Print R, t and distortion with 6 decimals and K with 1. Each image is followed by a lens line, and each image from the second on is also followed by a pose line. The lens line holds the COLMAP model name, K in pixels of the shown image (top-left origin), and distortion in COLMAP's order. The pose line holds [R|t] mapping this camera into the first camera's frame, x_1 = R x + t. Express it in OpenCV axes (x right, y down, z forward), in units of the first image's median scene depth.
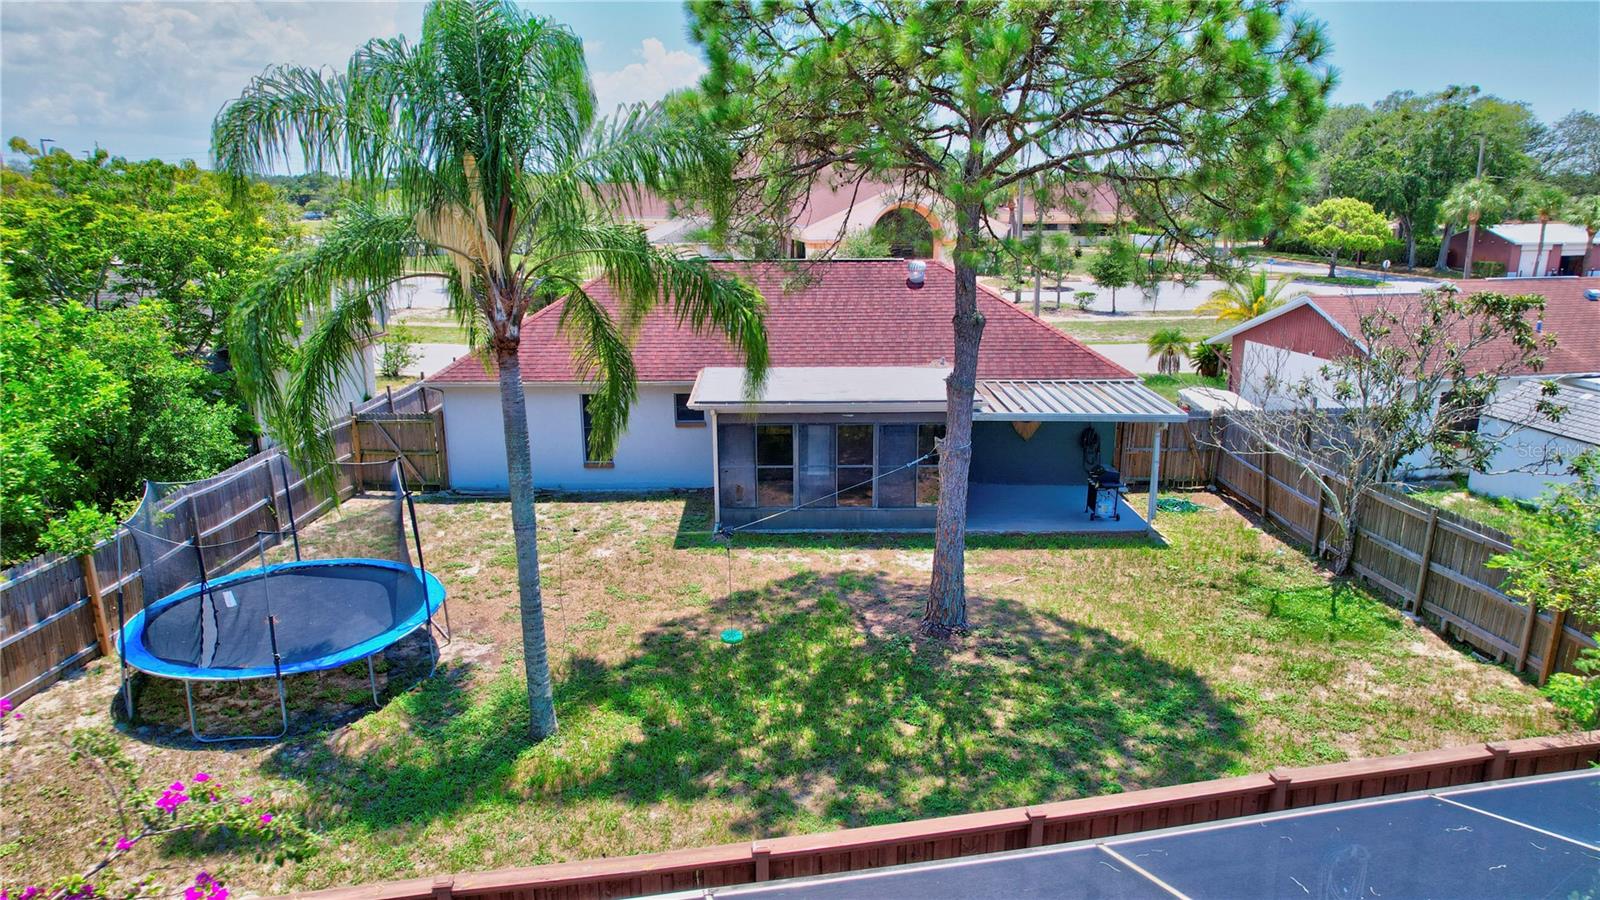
lens RADIAL K [[1048.0, 0, 800.0], [0, 1048.0, 450.0], [0, 0, 1]] dist [-0.049927, 0.047132]
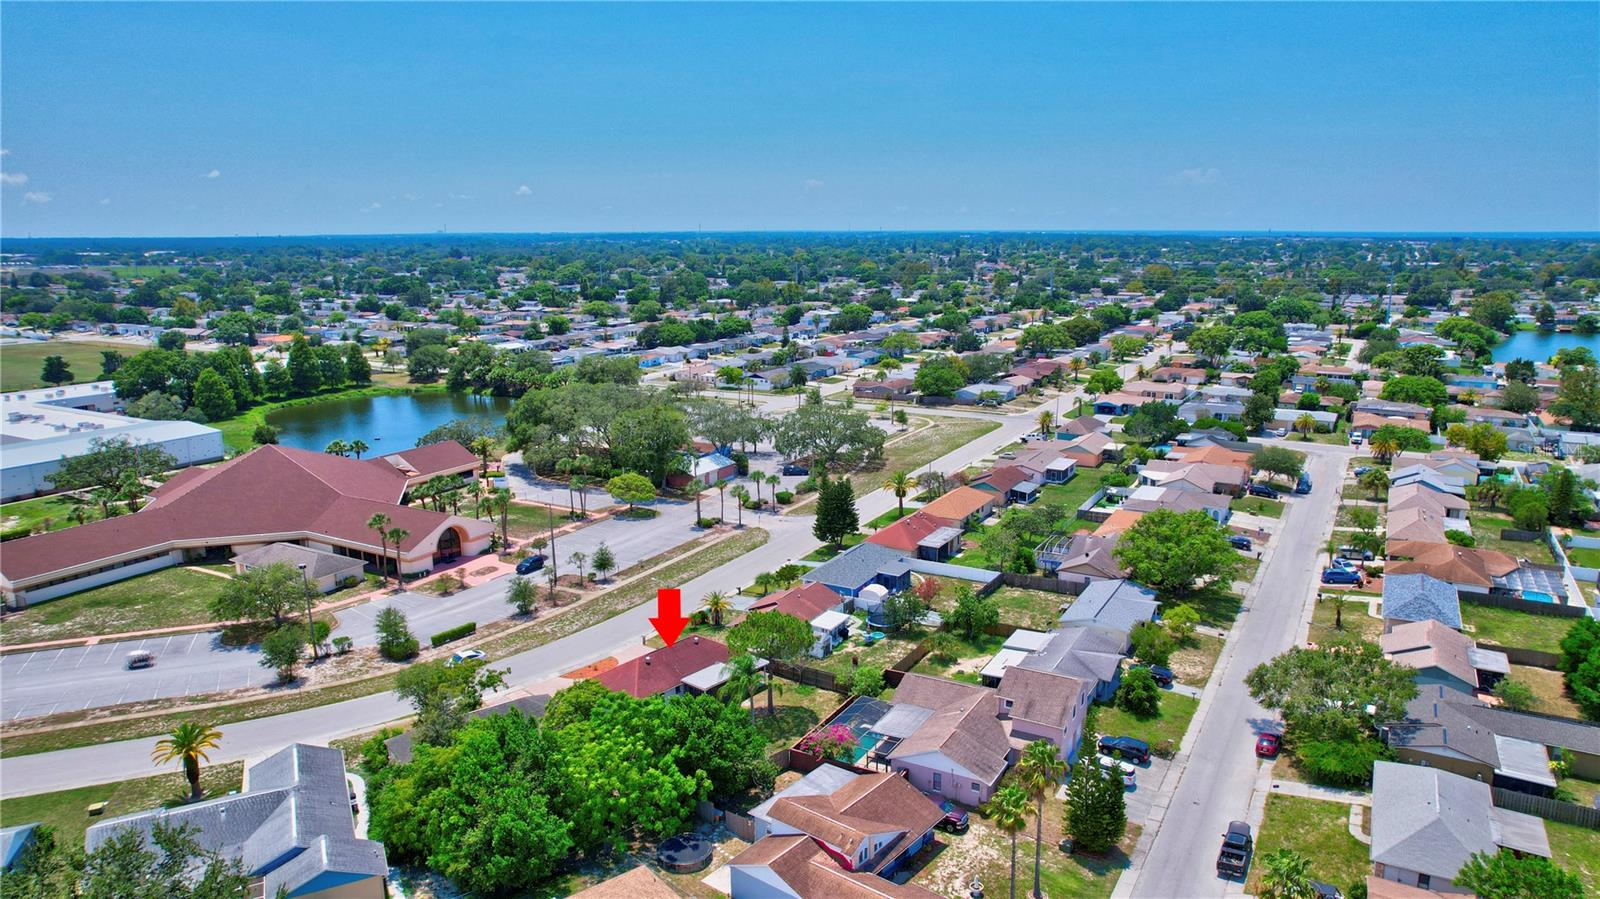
lens RADIAL K [[1048.0, 0, 800.0], [0, 1048.0, 449.5], [0, 0, 1]] dist [-0.049927, 0.047132]
pose [[0.656248, -0.156036, 0.738236, -4.414767], [0.197515, 0.979793, 0.031514, -1.648340], [-0.728236, 0.125132, 0.673806, -3.818376]]
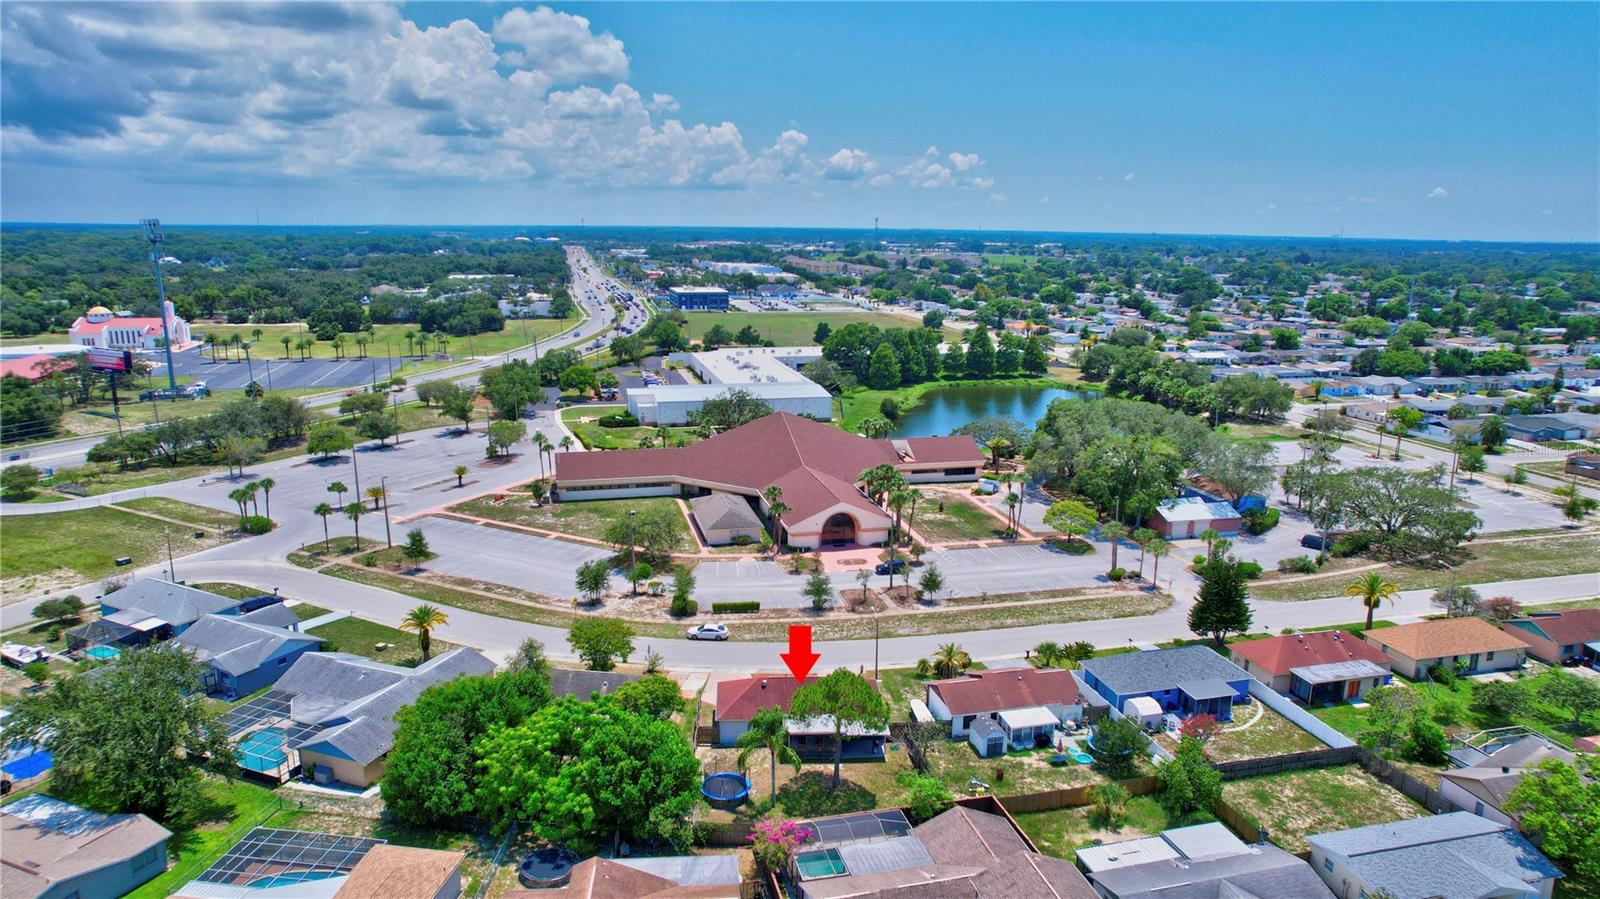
lens RADIAL K [[1019.8, 0, 806.1], [0, 1019.8, 455.8], [0, 0, 1]] dist [-0.059533, 0.041911]
pose [[0.998658, 0.005877, 0.051462, -0.317155], [-0.003953, 0.999292, -0.037407, -1.459292], [-0.051645, 0.037154, 0.997974, -4.692277]]
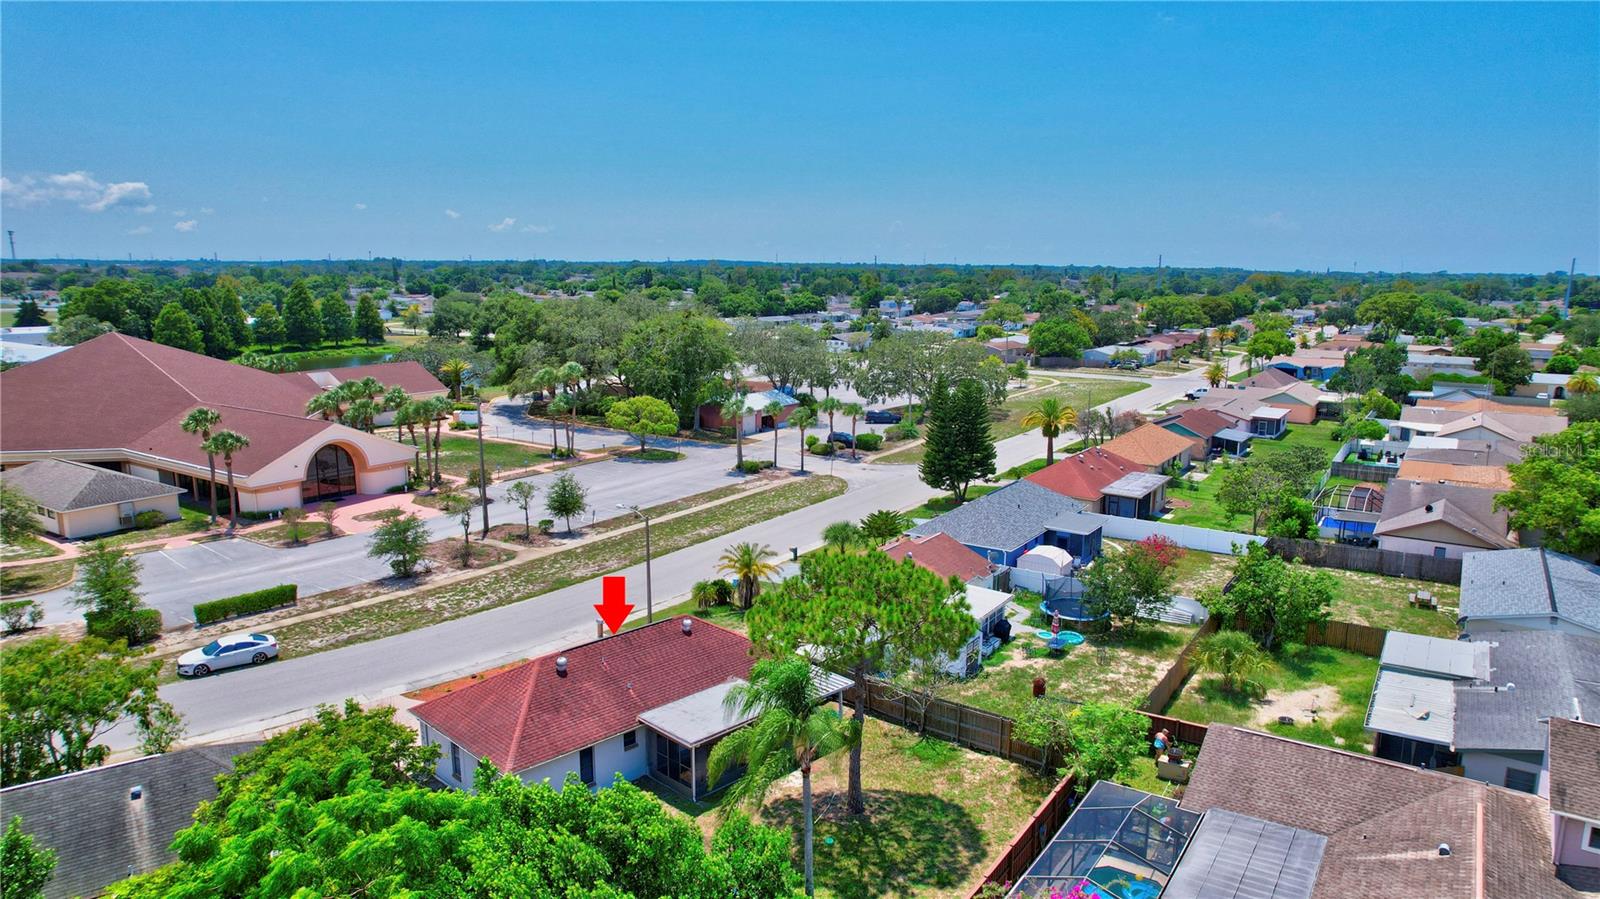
lens RADIAL K [[1019.8, 0, 806.1], [0, 1019.8, 455.8], [0, 0, 1]] dist [-0.059533, 0.041911]
pose [[0.704221, -0.120856, 0.699618, -1.634091], [0.171032, 0.985264, -0.001957, -0.723342], [-0.689072, 0.121035, 0.714514, -0.815299]]
